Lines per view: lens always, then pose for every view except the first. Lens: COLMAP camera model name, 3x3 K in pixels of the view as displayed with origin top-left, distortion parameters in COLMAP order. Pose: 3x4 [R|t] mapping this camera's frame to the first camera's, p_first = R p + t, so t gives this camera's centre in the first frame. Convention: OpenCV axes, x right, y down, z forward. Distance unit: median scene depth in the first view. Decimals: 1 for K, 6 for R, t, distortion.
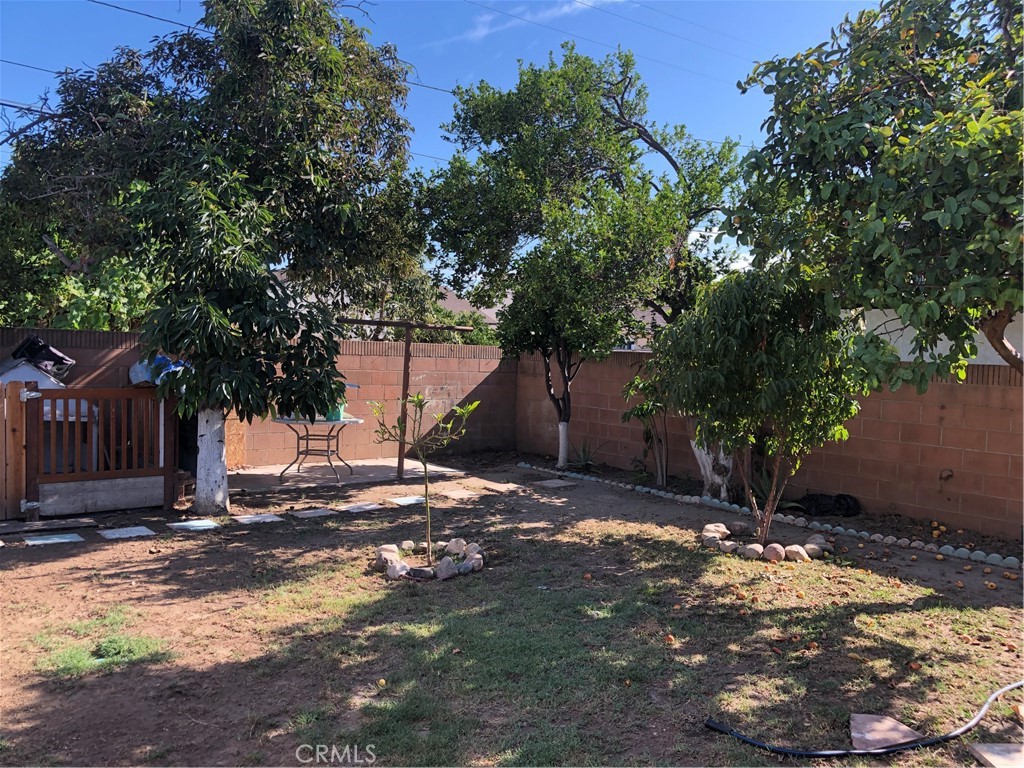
lens RADIAL K [[855.3, 0, 512.7], [0, 855.3, 383.7], [0, 0, 1]] dist [0.037417, -0.032235]
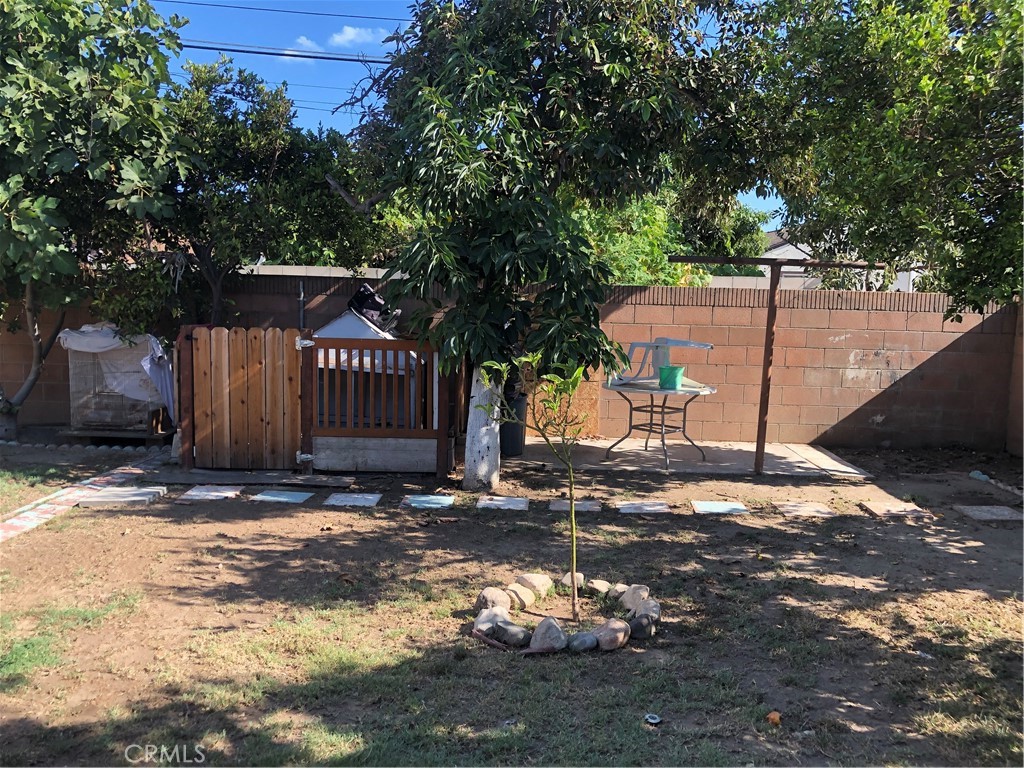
lens RADIAL K [[855.3, 0, 511.3], [0, 855.3, 385.3], [0, 0, 1]] dist [0.037417, -0.032235]
pose [[0.770765, 0.054546, -0.634780, 0.207731], [-0.027329, 0.998242, 0.052595, 0.003078], [0.636533, -0.023190, 0.770900, 0.372597]]
